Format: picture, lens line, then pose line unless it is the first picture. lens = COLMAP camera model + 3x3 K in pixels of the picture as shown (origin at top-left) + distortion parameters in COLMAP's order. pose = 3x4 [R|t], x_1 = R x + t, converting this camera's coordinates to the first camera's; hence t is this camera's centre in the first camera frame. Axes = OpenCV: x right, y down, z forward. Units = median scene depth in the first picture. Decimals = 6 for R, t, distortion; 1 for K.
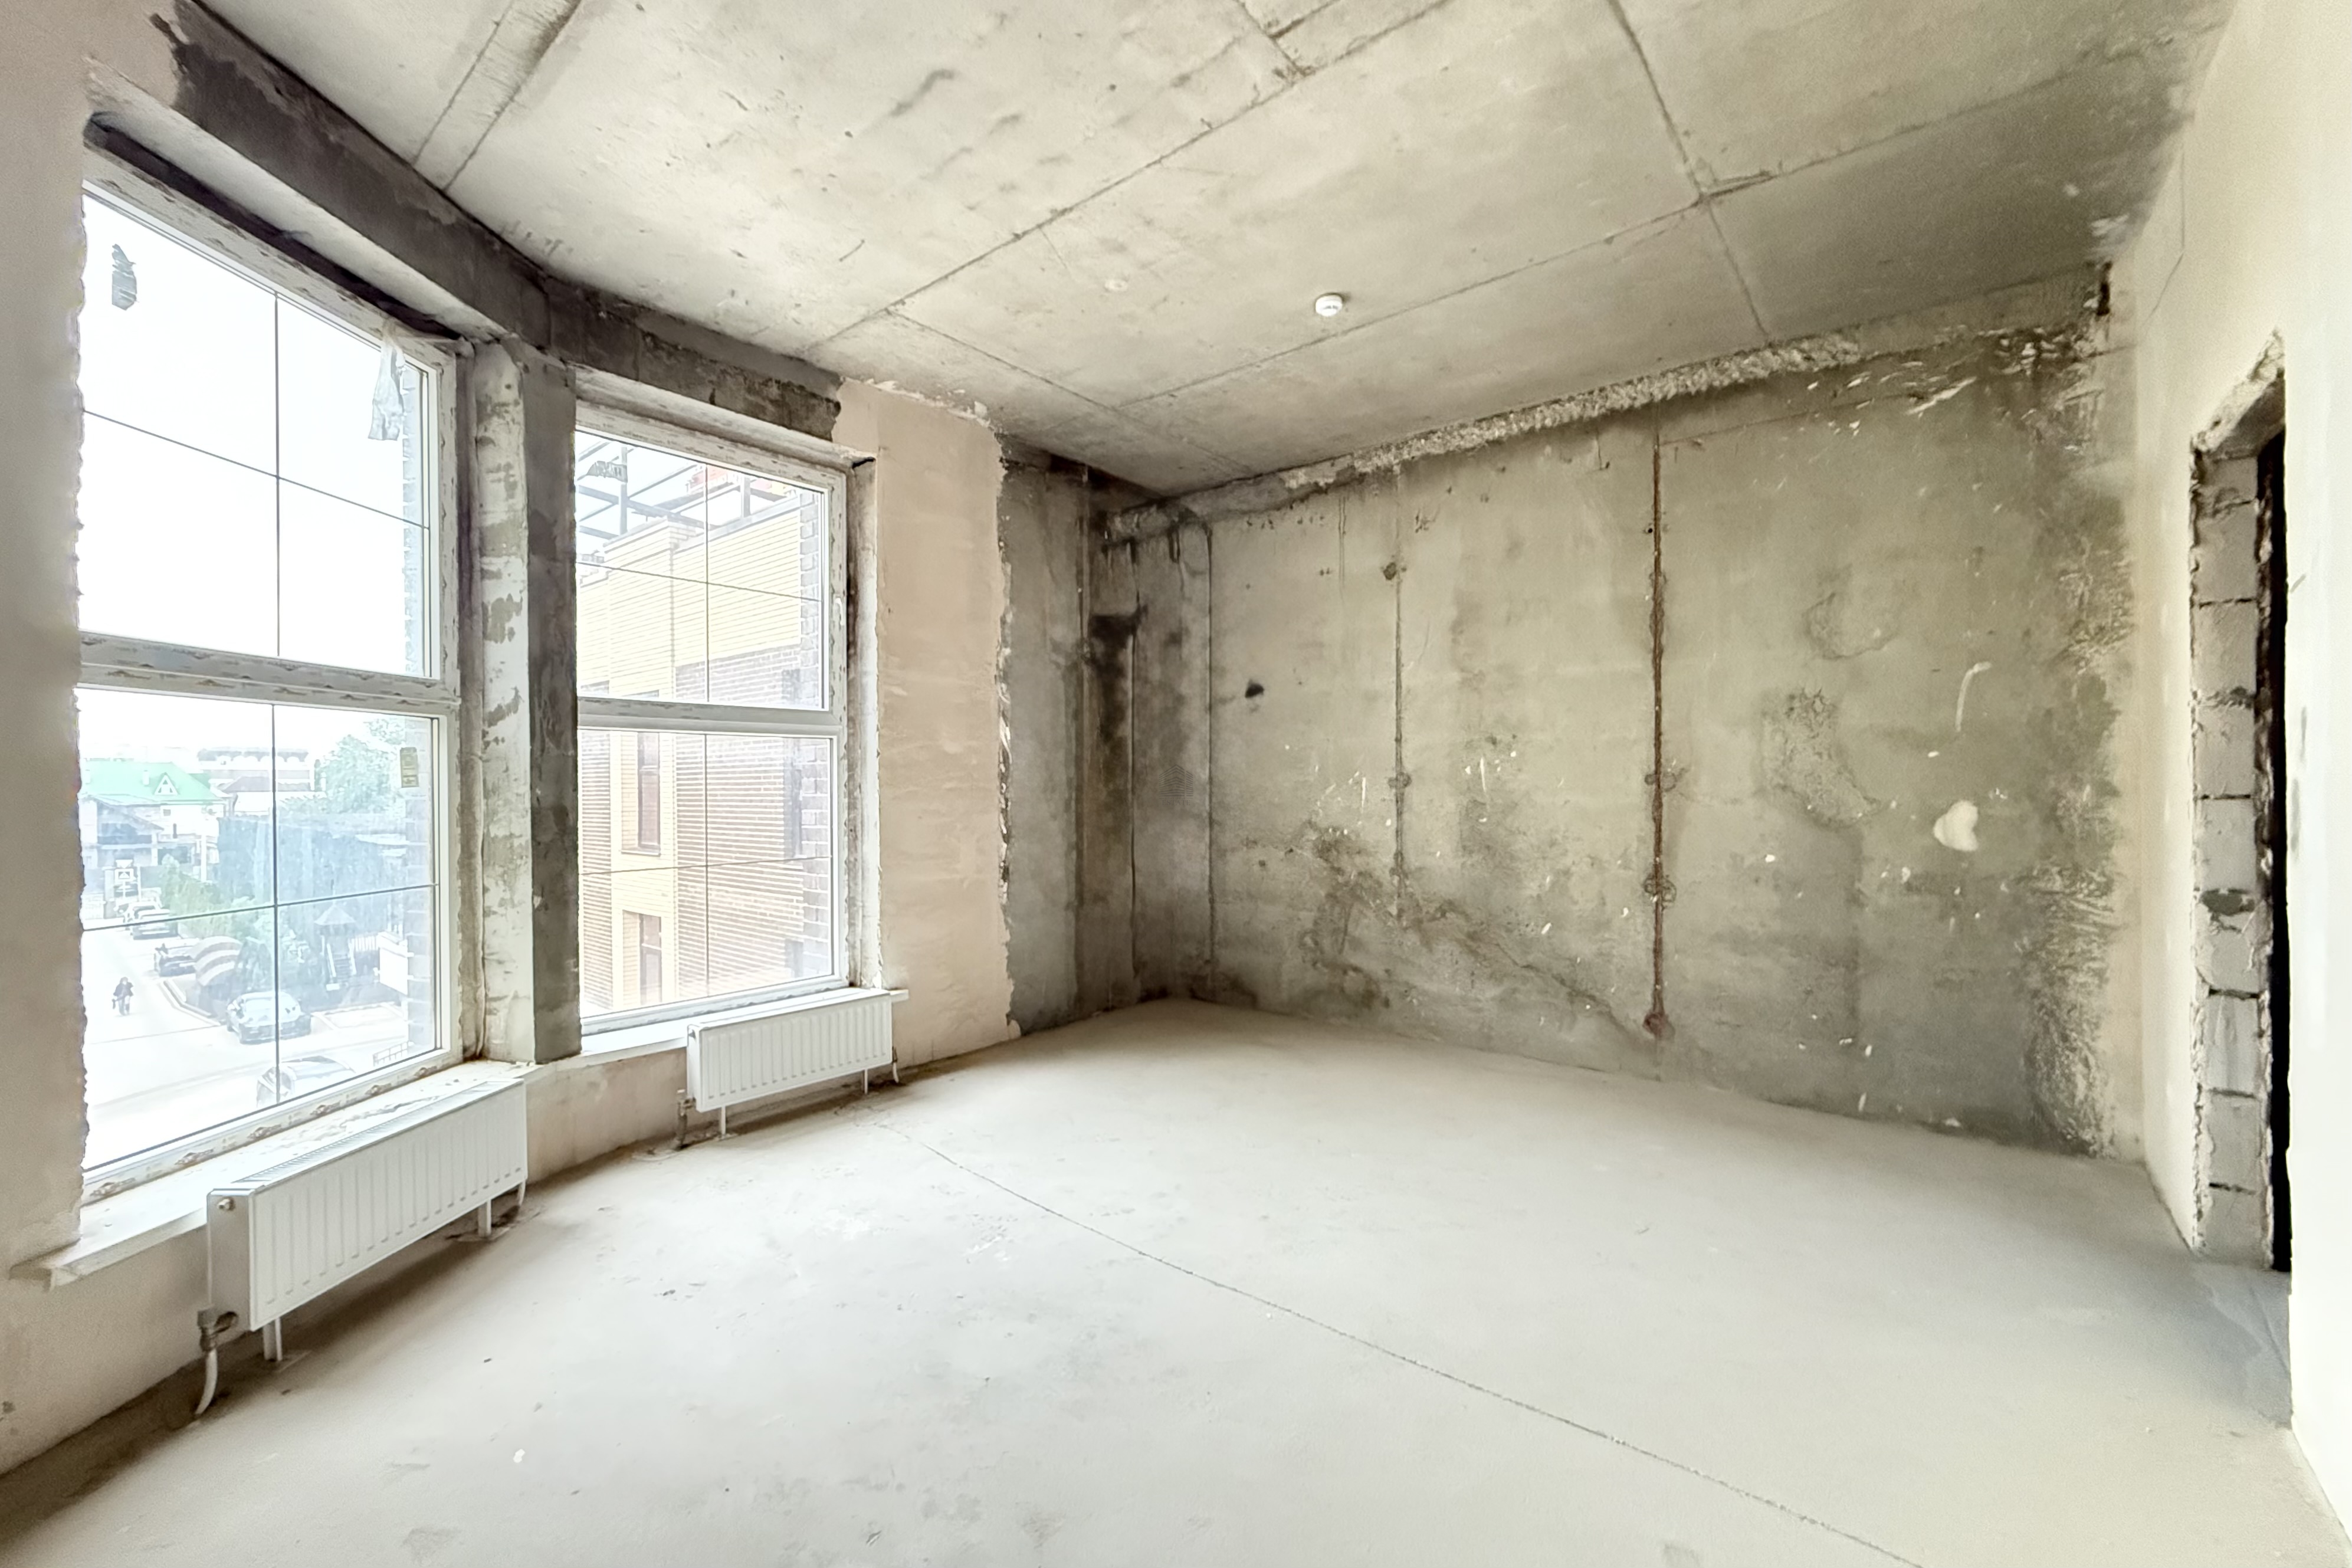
lens RADIAL K [[943.6, 0, 1172.9], [0, 943.6, 788.8], [0, 0, 1]] dist [0.000459, 0.000084]
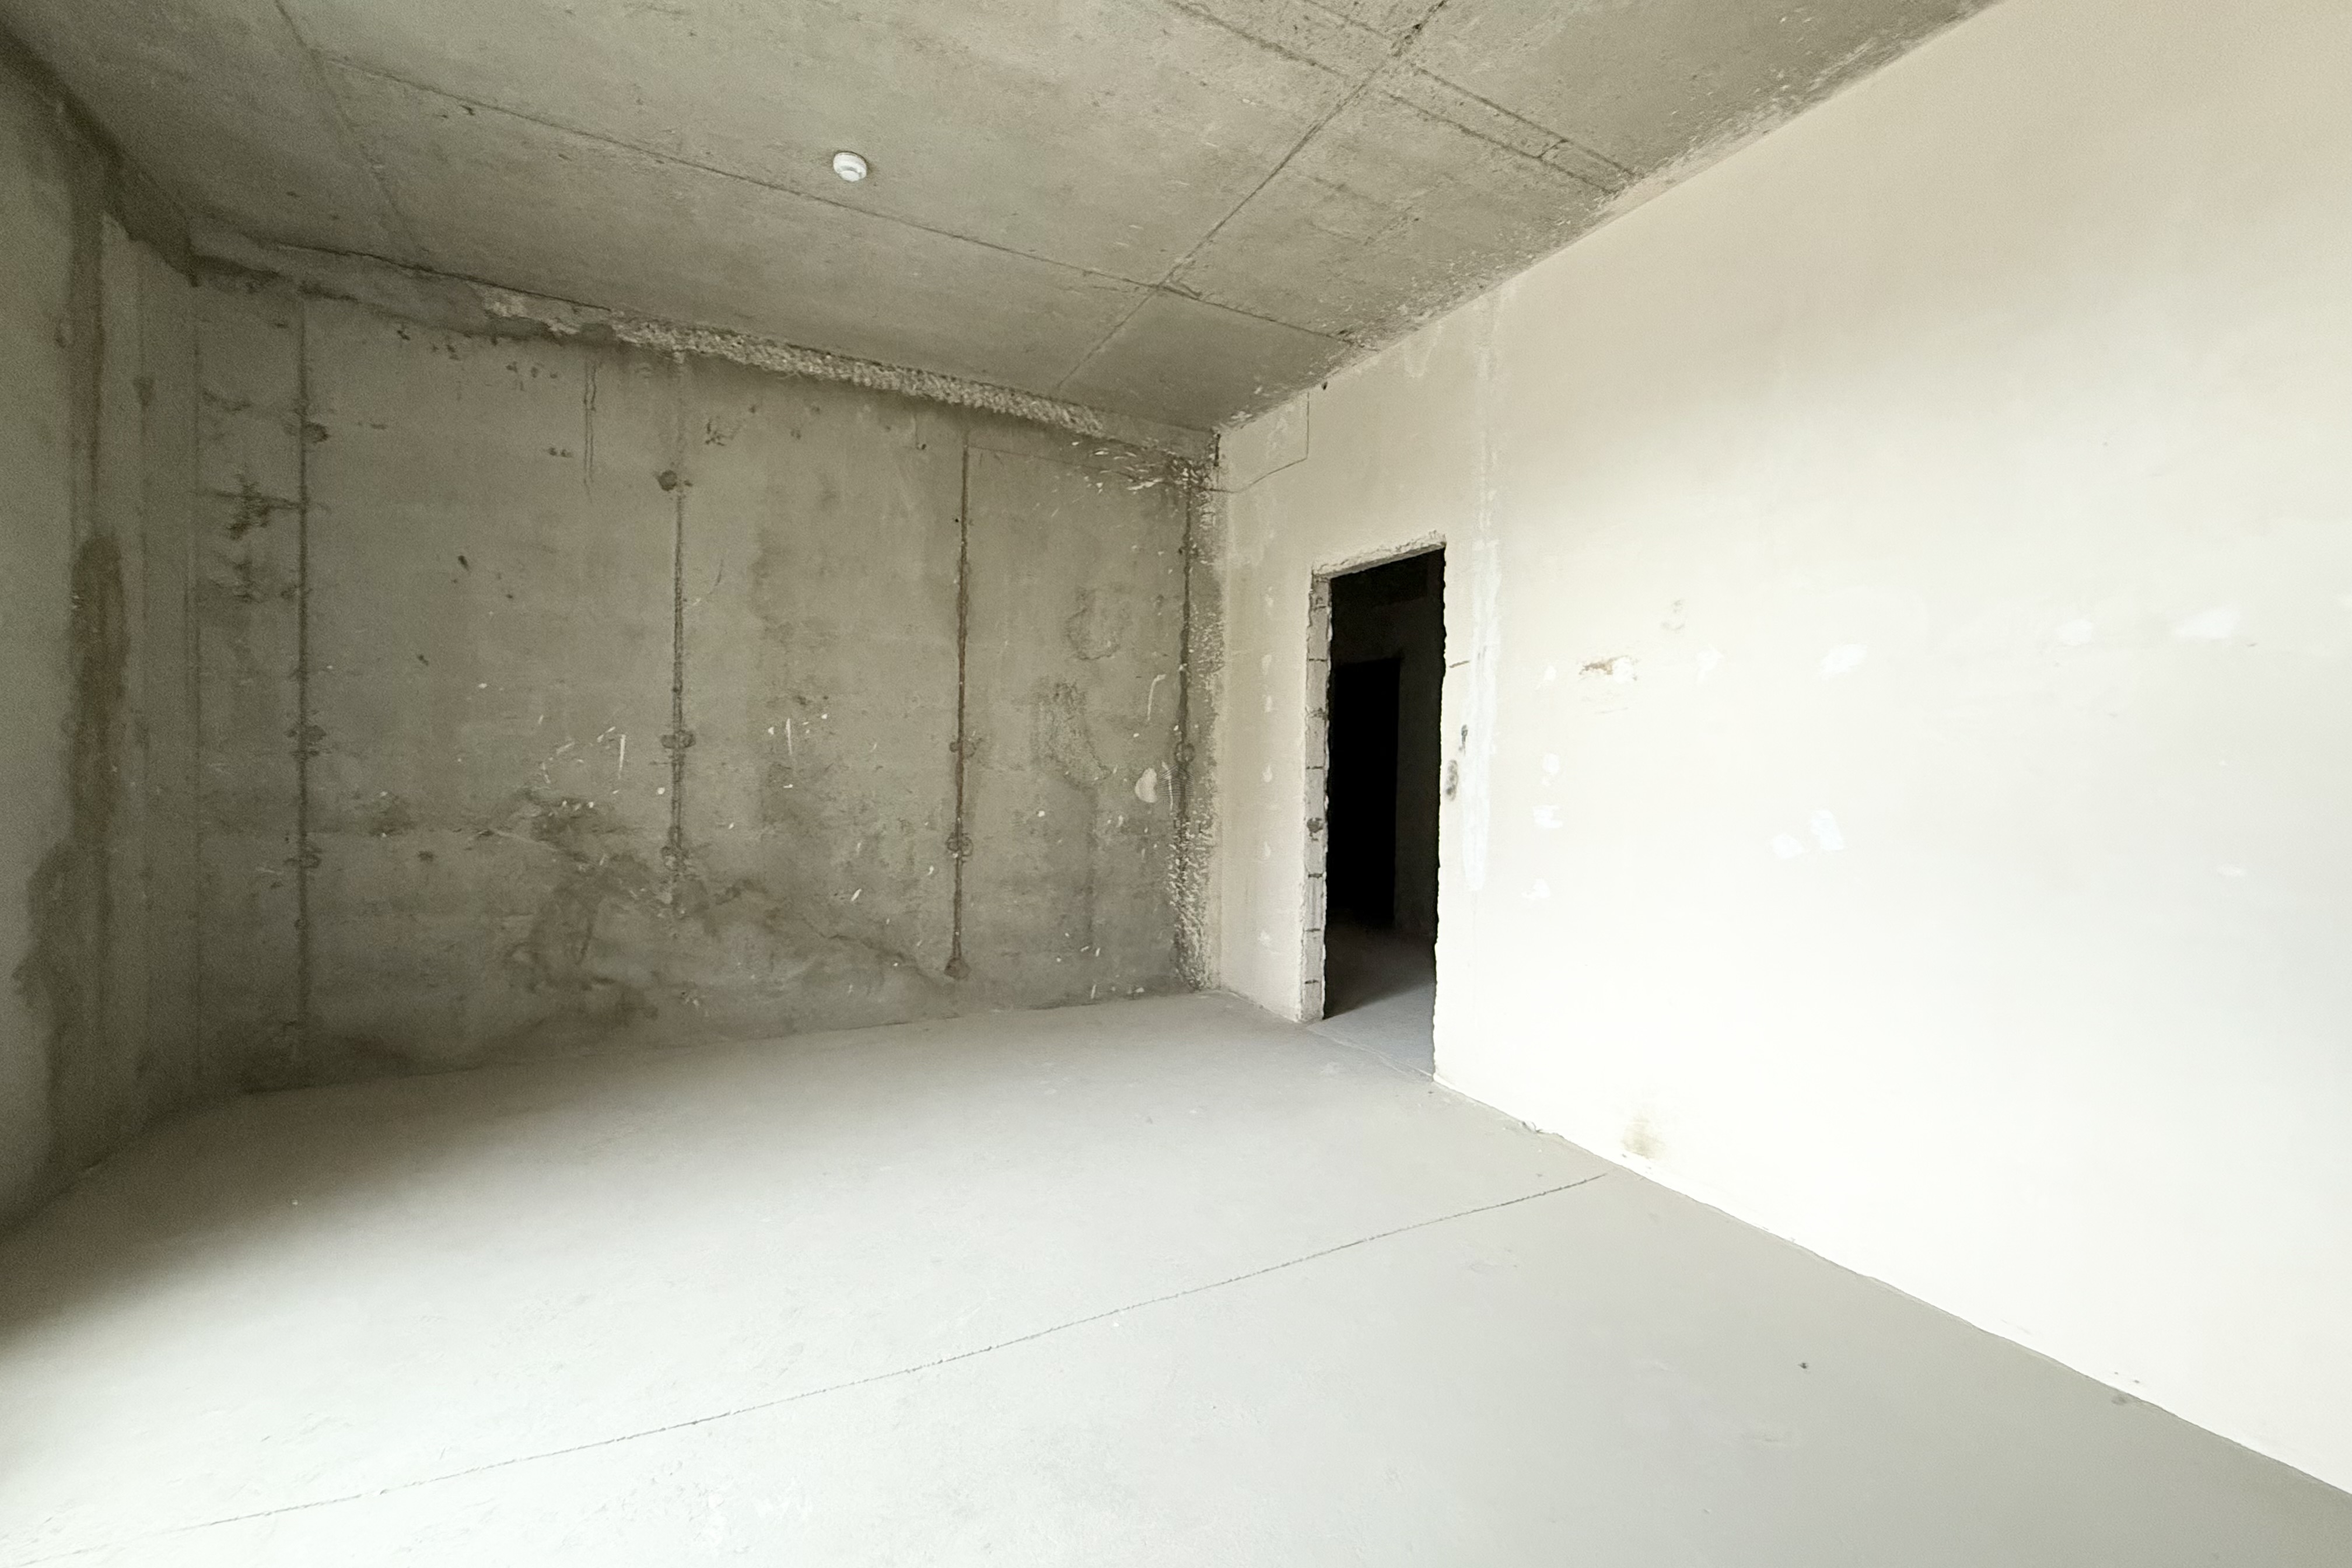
lens RADIAL K [[933.3, 0, 1165.2], [0, 933.3, 779.8], [0, 0, 1]] dist [-0.001314, 0.000120]
pose [[0.400643, -0.007249, 0.916206, -0.398209], [-0.020075, 0.999659, 0.016687, 0.004977], [-0.916014, -0.025078, 0.400361, 0.338039]]
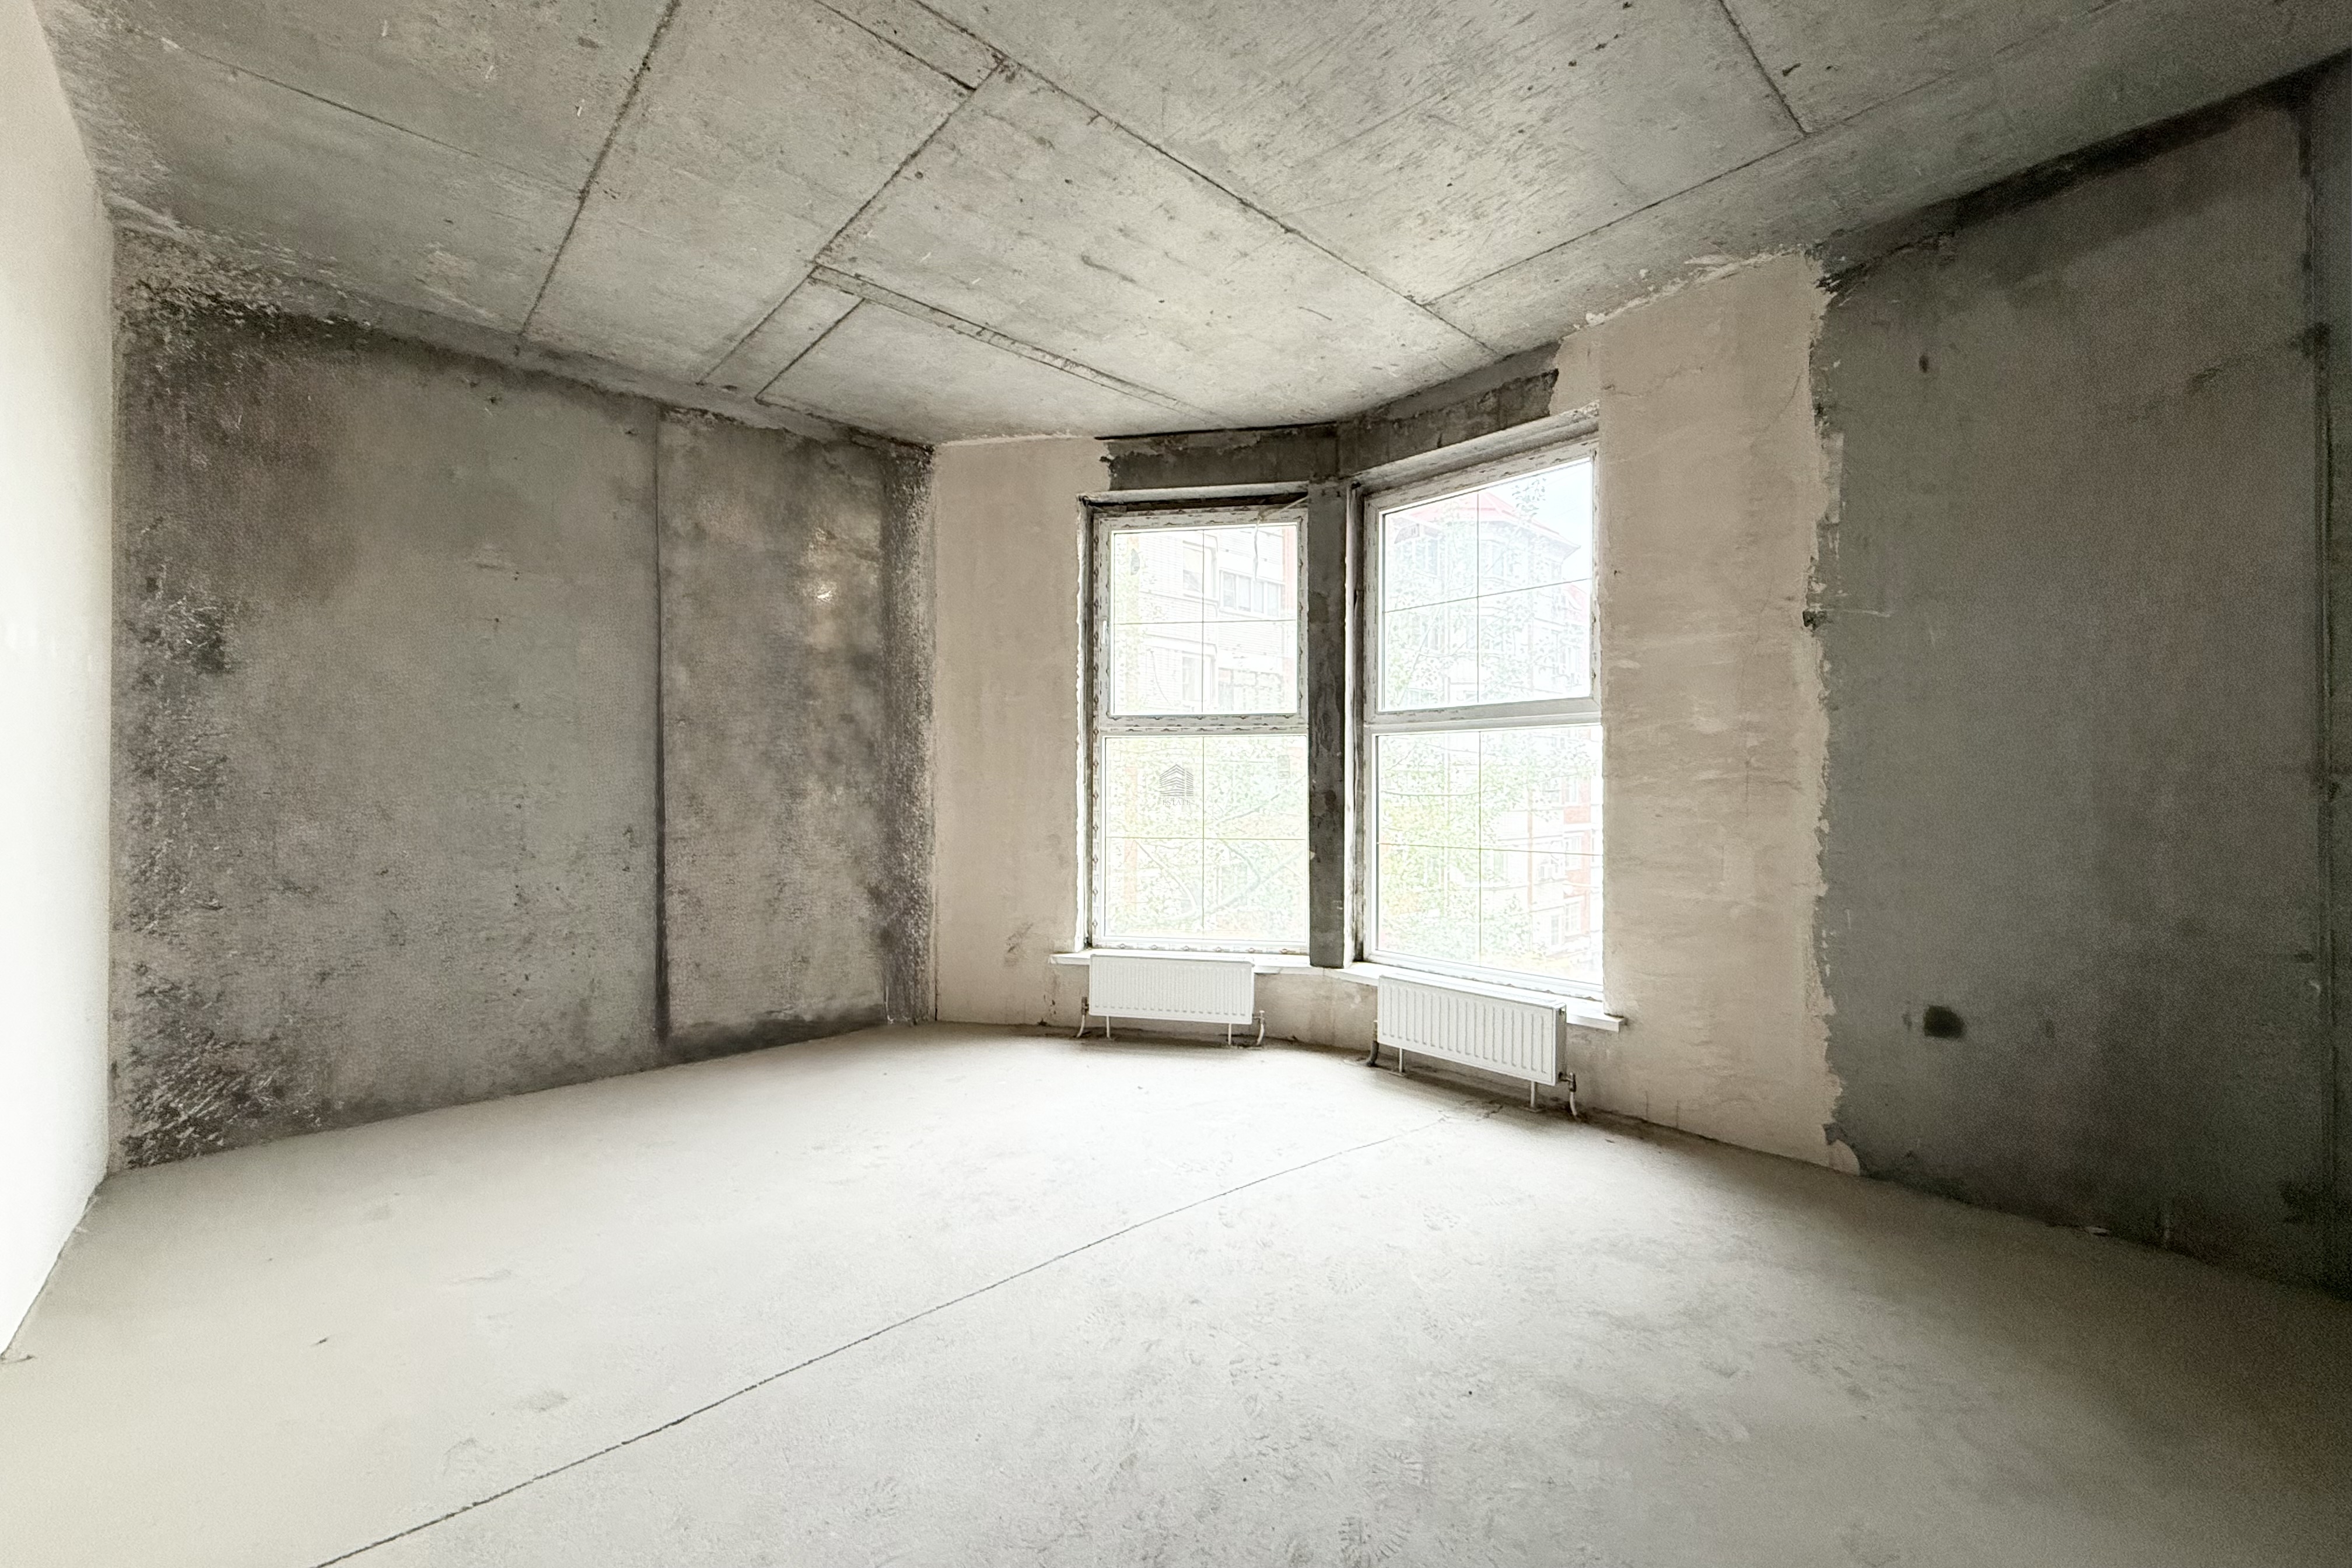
lens RADIAL K [[933.3, 0, 1165.2], [0, 933.3, 779.8], [0, 0, 1]] dist [-0.001314, 0.000120]
pose [[-0.147393, -0.002852, -0.989074, 0.618402], [-0.005536, 0.999983, -0.002059, 0.003436], [0.989063, 0.005172, -0.147406, 0.749789]]
